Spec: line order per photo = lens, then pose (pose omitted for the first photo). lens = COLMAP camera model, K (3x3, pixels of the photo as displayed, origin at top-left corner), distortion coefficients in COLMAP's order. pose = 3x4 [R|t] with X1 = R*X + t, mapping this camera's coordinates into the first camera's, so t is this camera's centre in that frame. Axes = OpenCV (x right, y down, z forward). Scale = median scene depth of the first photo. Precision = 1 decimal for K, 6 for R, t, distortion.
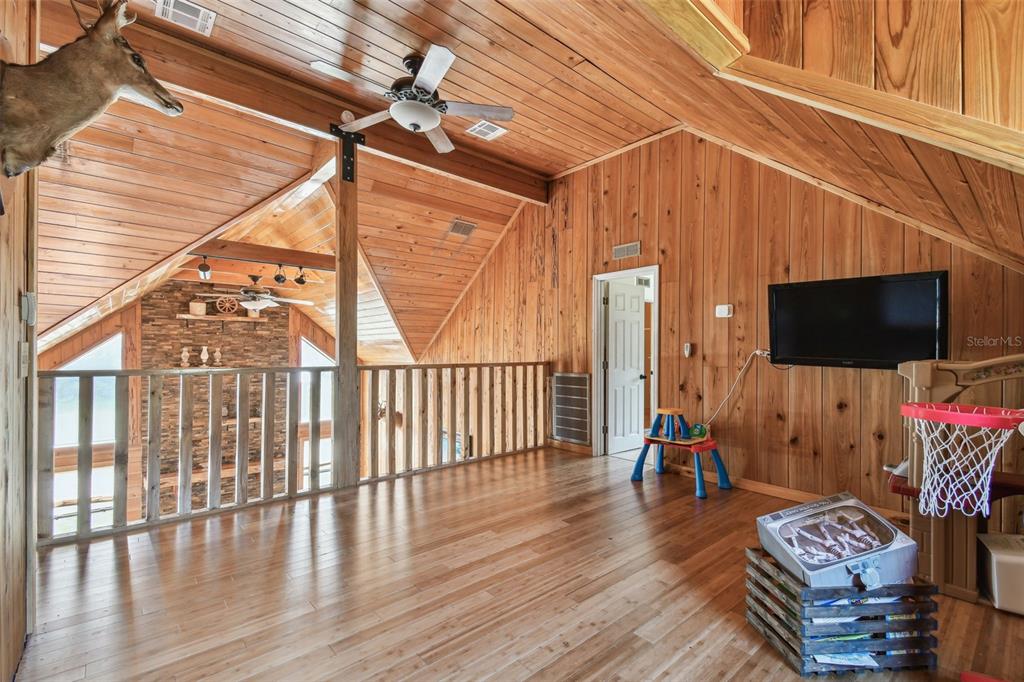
lens RADIAL K [[453.7, 0, 515.4], [0, 453.7, 348.4], [0, 0, 1]] dist [0.015966, -0.006133]
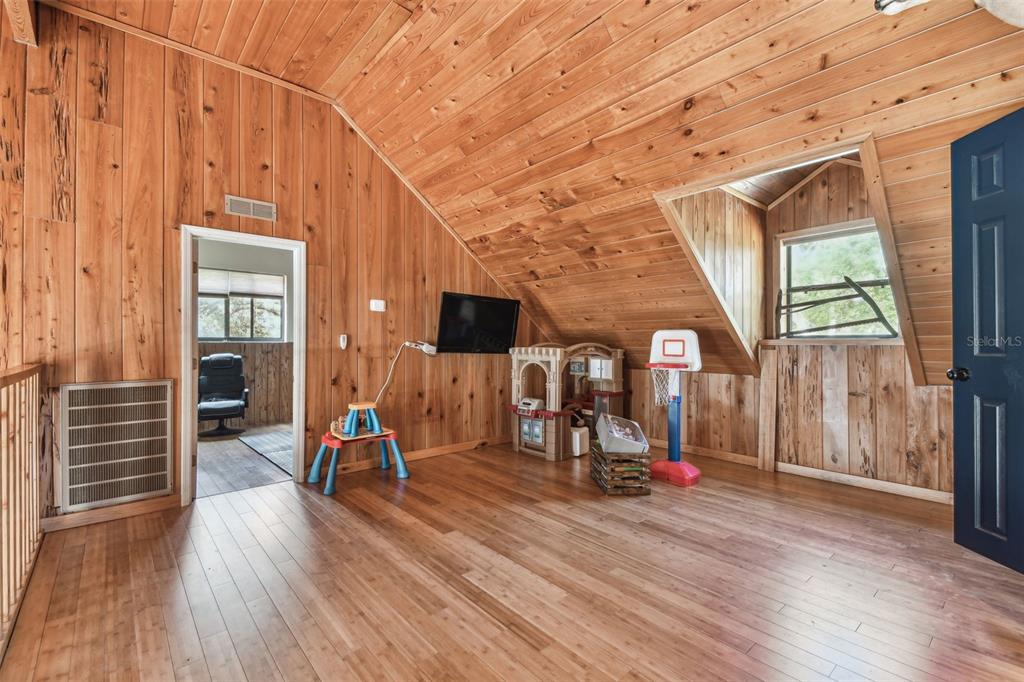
lens RADIAL K [[453.7, 0, 515.4], [0, 453.7, 342.9], [0, 0, 1]] dist [0.015966, -0.006133]
pose [[-0.021951, 0.002400, 0.999756, -0.594487], [-0.004016, 0.999989, -0.002489, 0.007595], [-0.999751, -0.004070, -0.021941, 0.667941]]
